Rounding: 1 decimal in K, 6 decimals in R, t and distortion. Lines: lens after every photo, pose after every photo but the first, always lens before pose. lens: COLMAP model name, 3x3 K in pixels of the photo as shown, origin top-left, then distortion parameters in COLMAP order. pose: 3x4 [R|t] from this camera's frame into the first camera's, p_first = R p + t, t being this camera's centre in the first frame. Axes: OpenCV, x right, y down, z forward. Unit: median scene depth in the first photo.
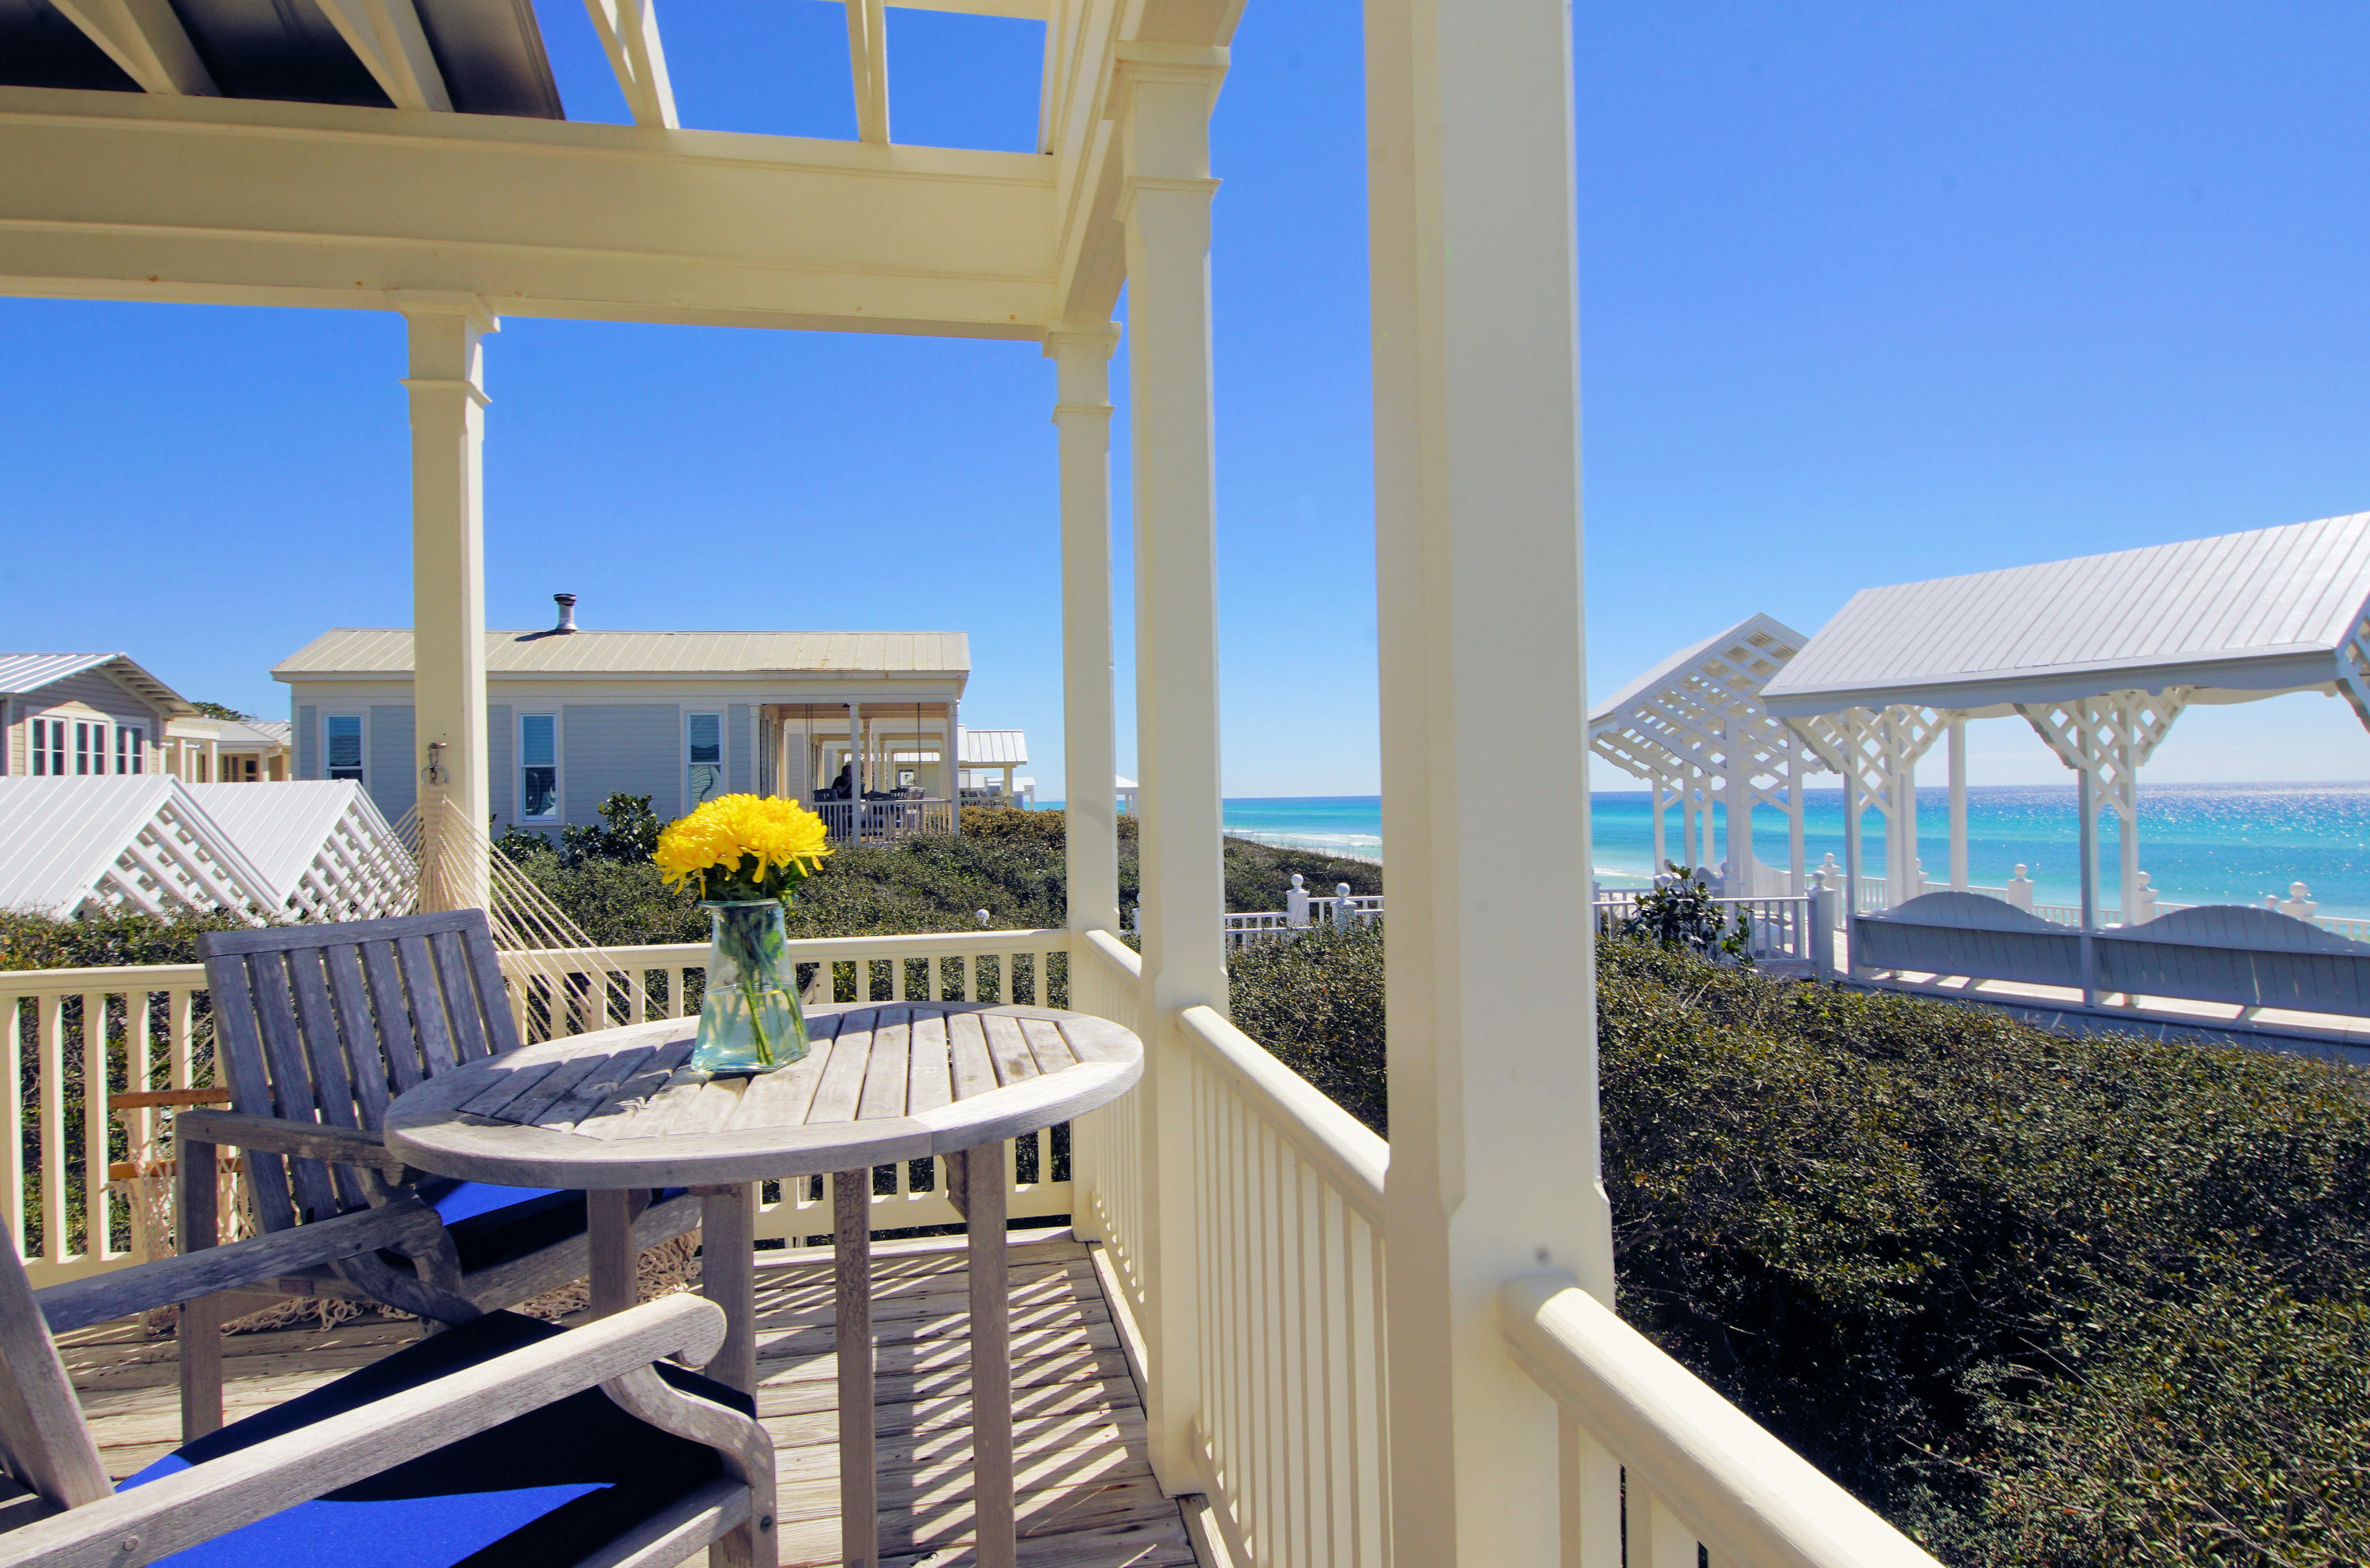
lens RADIAL K [[1316.8, 0, 1162.1], [0, 1316.8, 791.7], [0, 0, 1]] dist [0.016934, -0.002229]
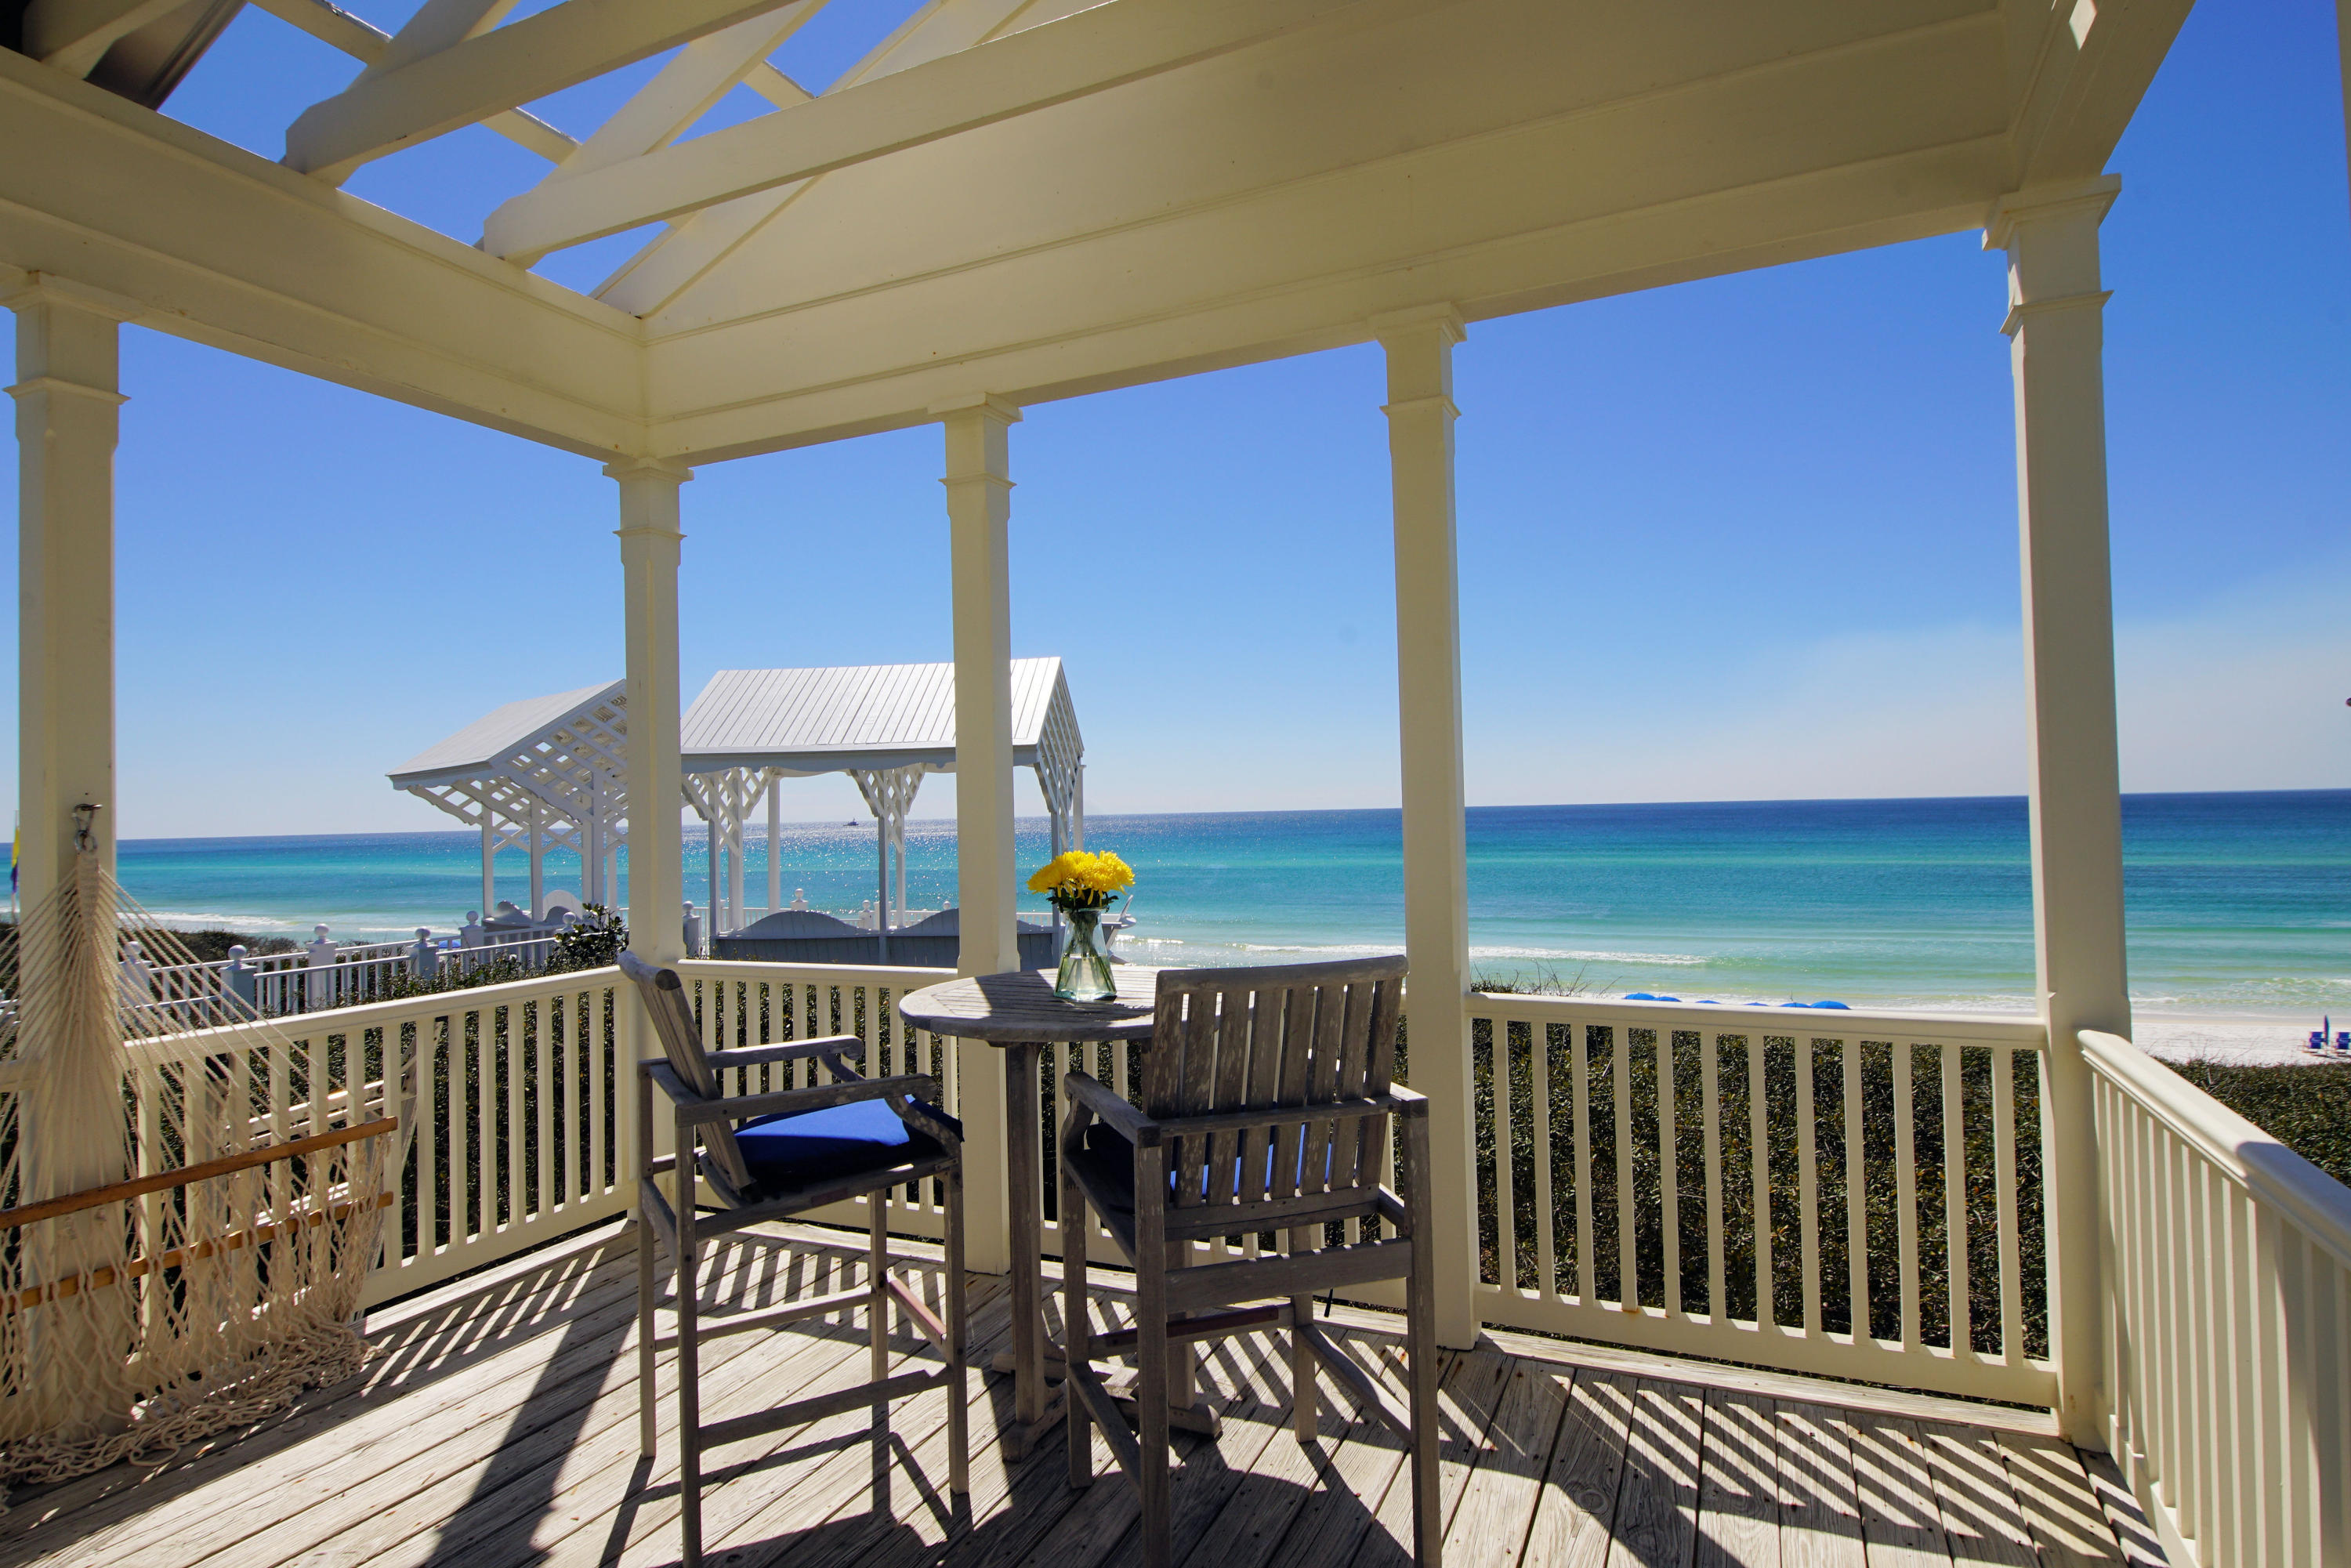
lens RADIAL K [[1269.7, 0, 1165.0], [0, 1269.7, 774.8], [0, 0, 1]] dist [0.029552, -0.025407]
pose [[0.573259, 0.026098, 0.818958, -0.228395], [0.011862, 0.999124, -0.040143, -0.003513], [-0.819288, 0.032727, 0.572447, -0.015664]]
